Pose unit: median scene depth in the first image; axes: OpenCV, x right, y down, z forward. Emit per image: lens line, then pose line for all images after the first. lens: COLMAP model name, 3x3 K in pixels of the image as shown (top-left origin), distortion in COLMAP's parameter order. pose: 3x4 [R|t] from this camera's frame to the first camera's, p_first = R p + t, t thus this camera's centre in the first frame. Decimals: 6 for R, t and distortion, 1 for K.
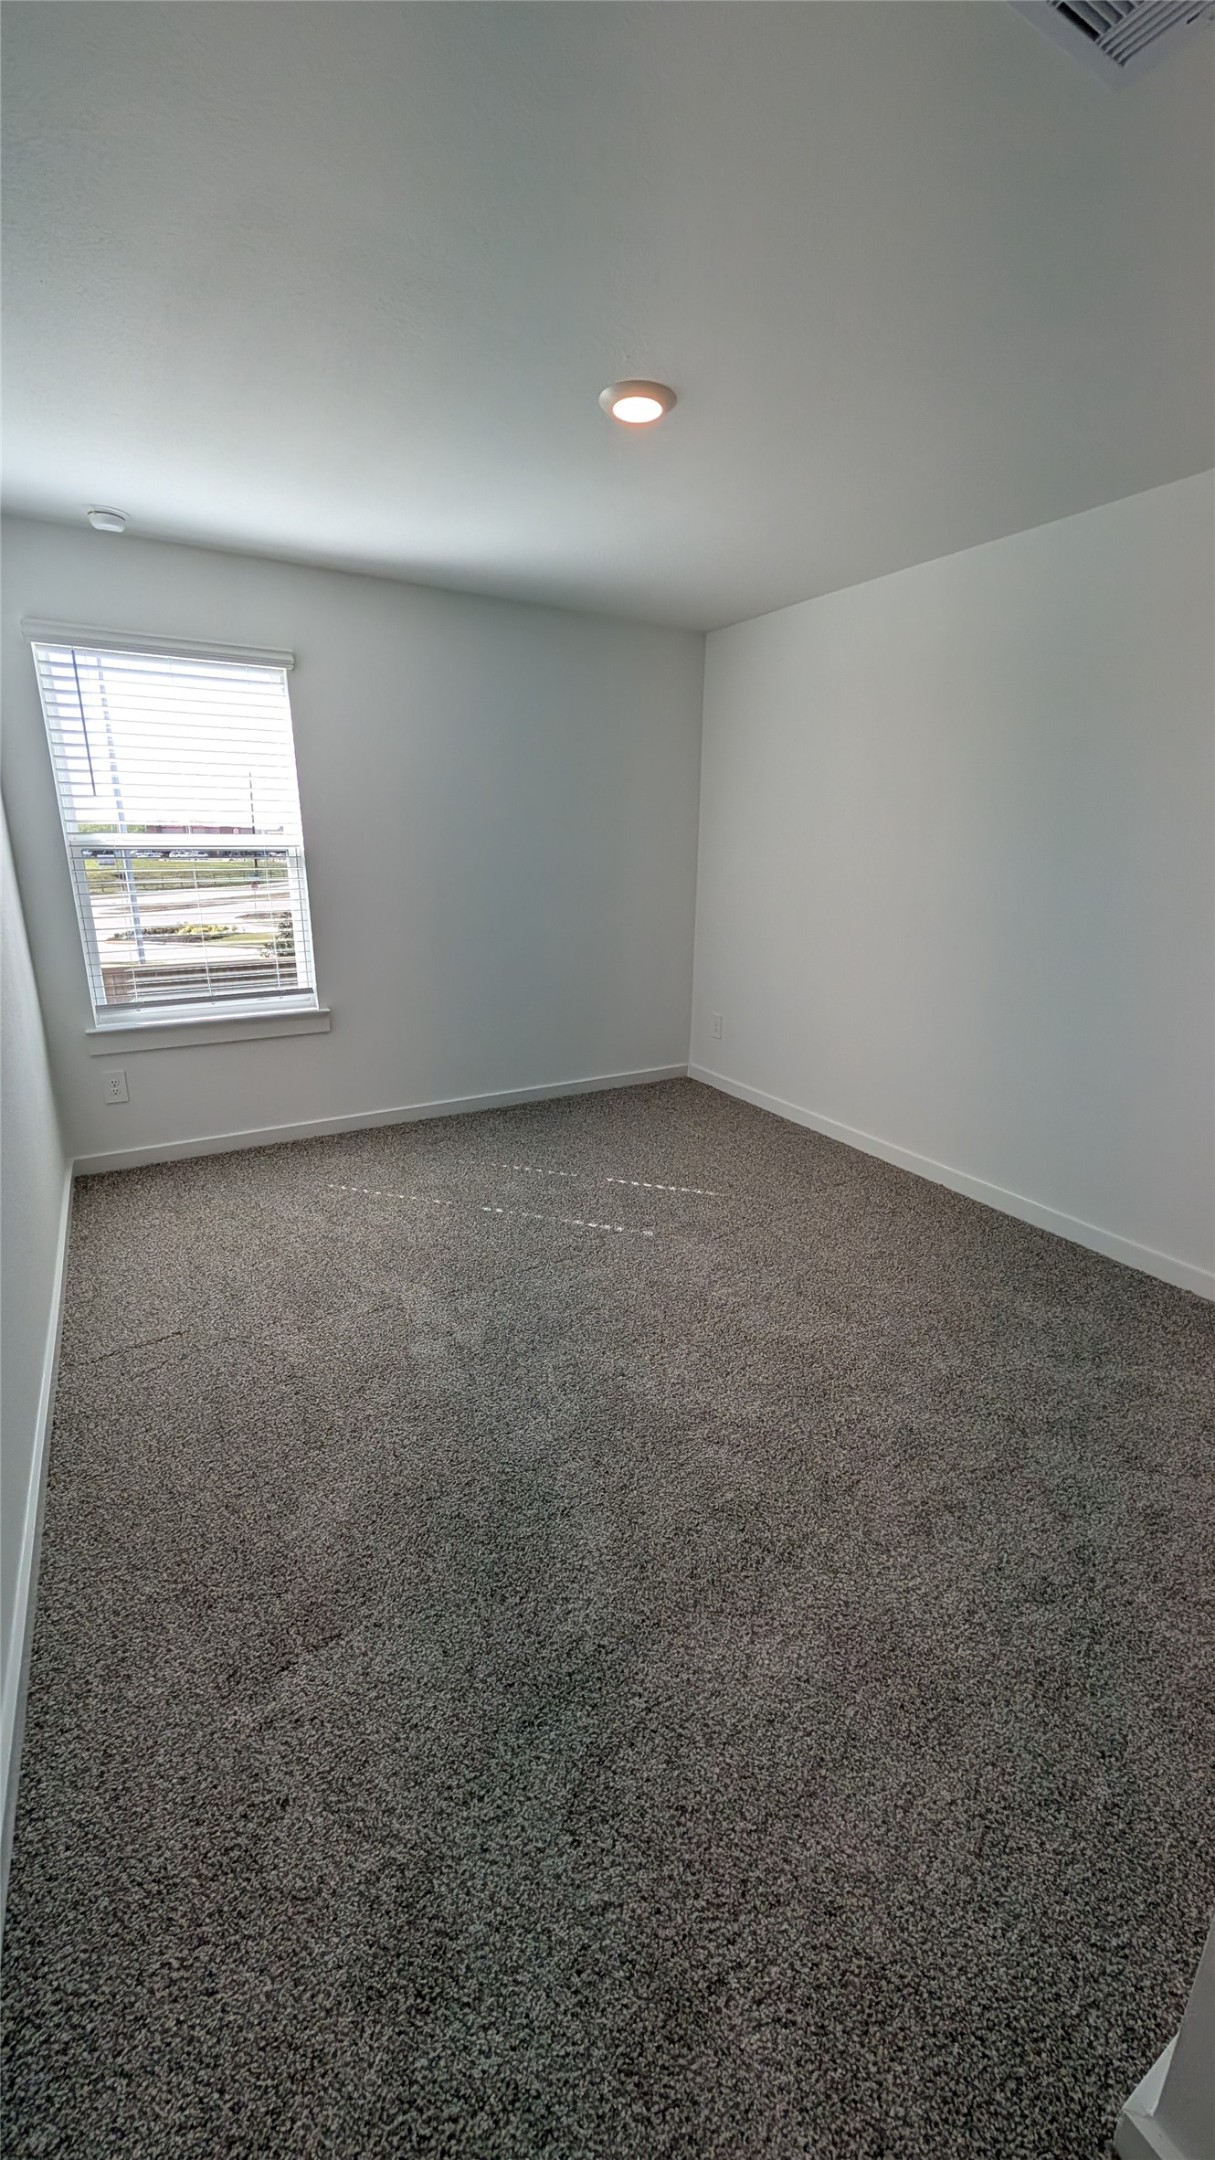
lens RADIAL K [[816.1, 0, 611.7], [0, 816.1, 1075.8], [0, 0, 1]] dist [0.003666, 0.000056]
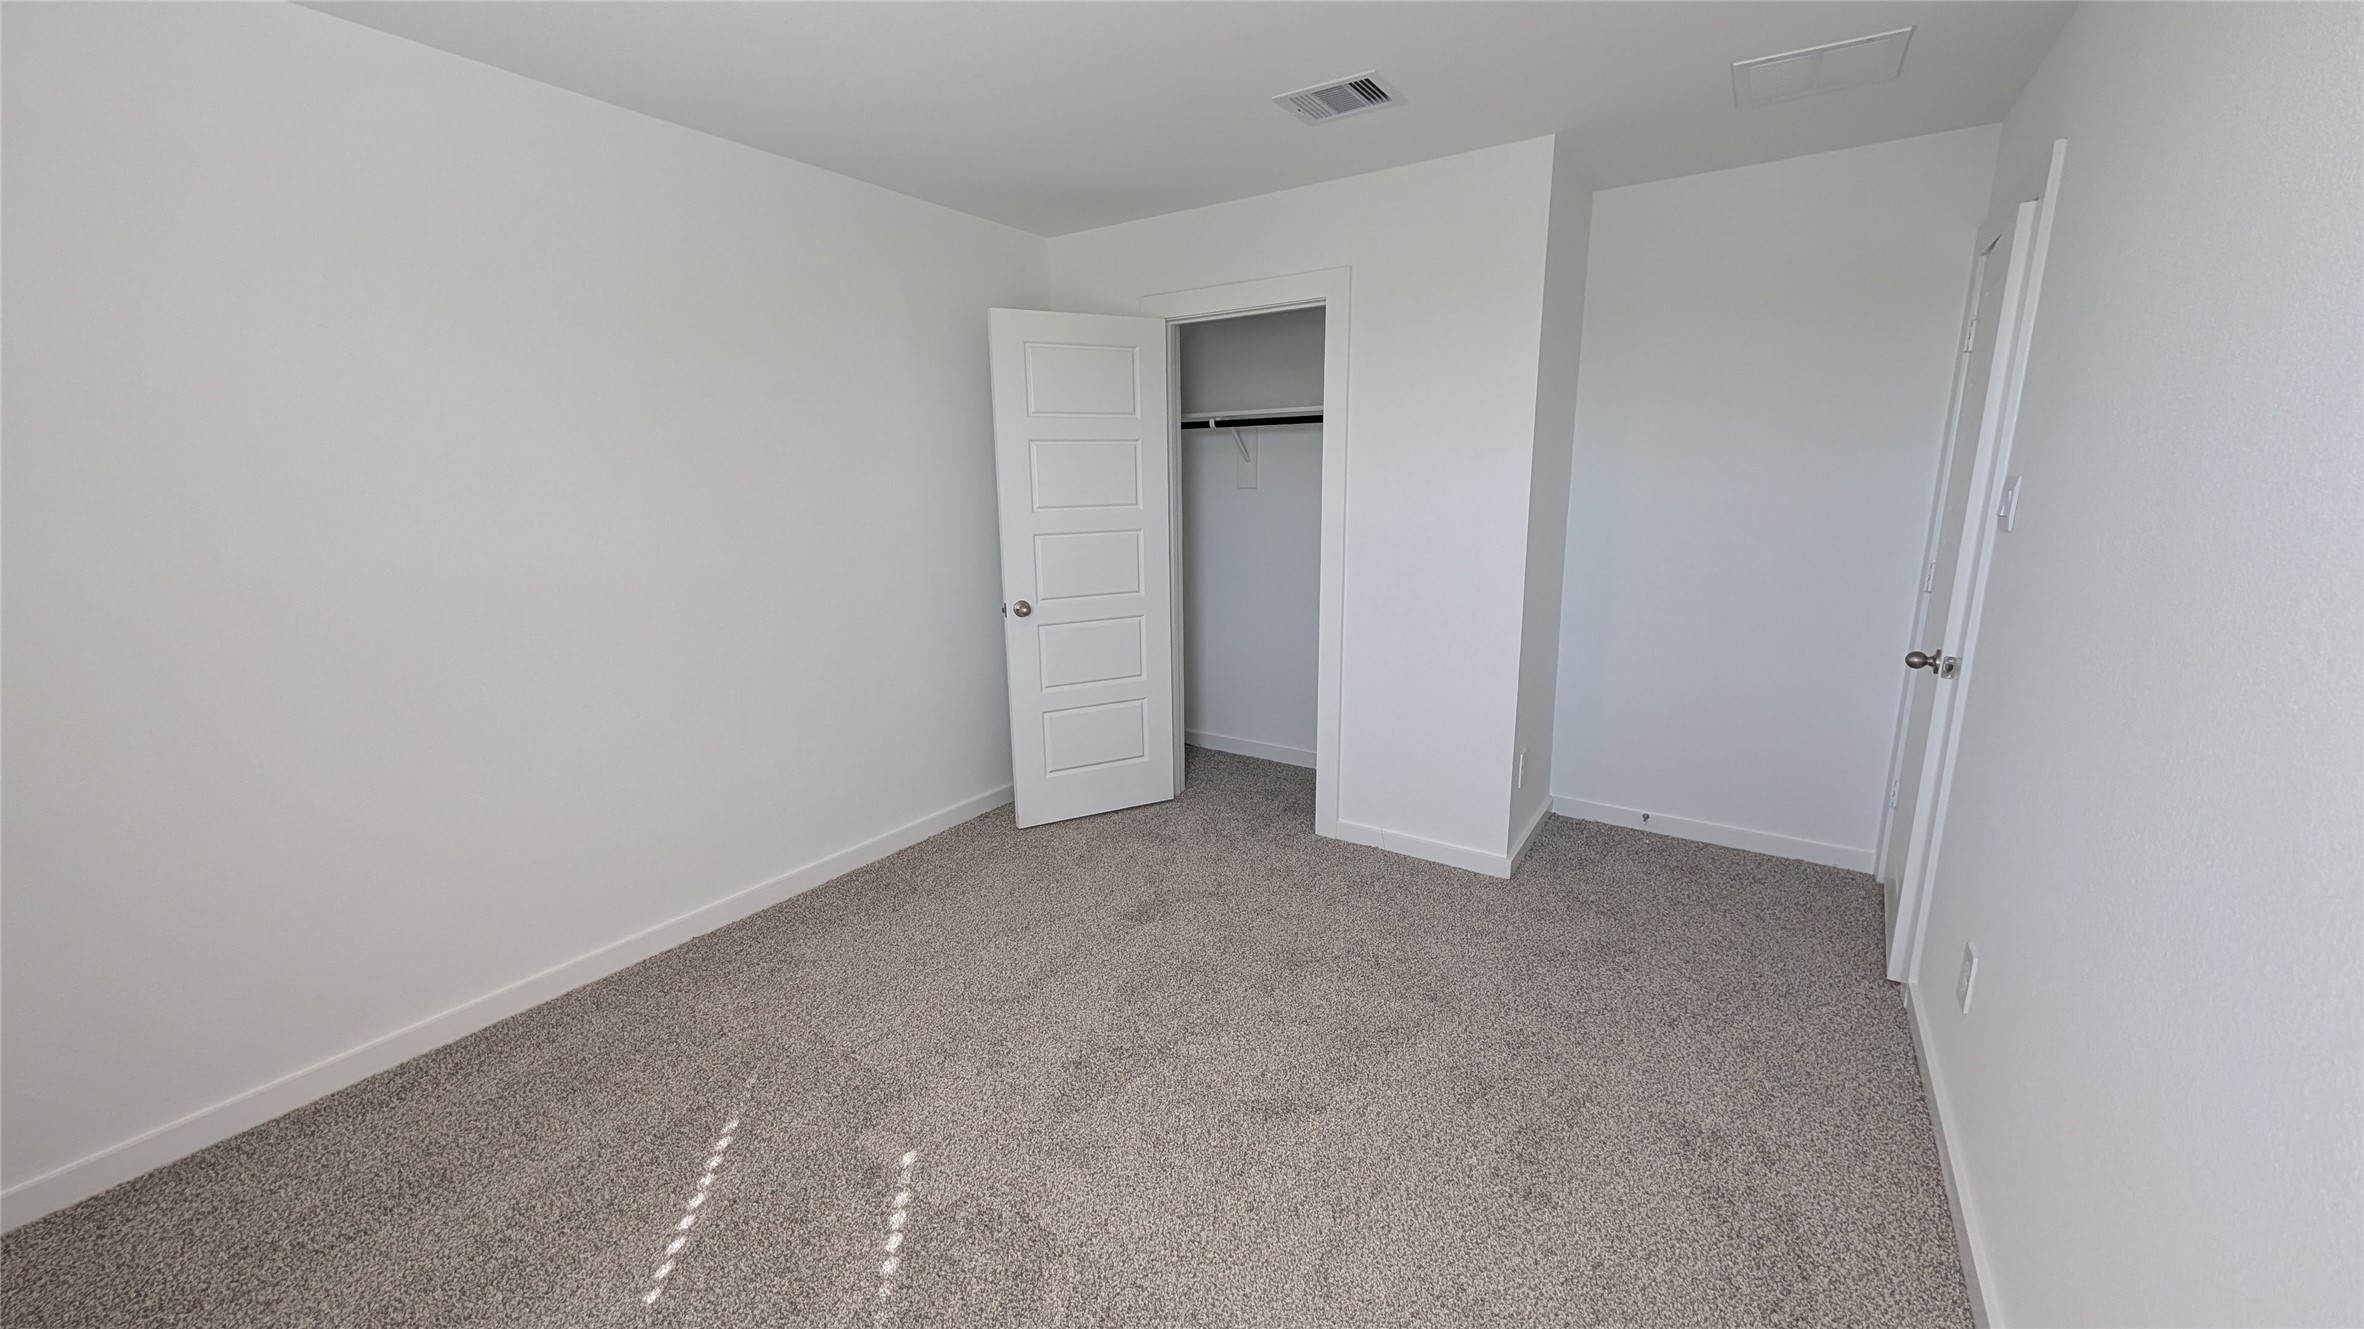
lens RADIAL K [[893.2, 0, 1186.5], [0, 893.2, 667.0], [0, 0, 1]] dist [0.003666, 0.000056]
pose [[-0.440356, -0.184358, 0.878691, -0.461661], [0.269974, 0.906206, 0.325429, -0.233728], [-0.856271, 0.380528, -0.349282, 0.822905]]
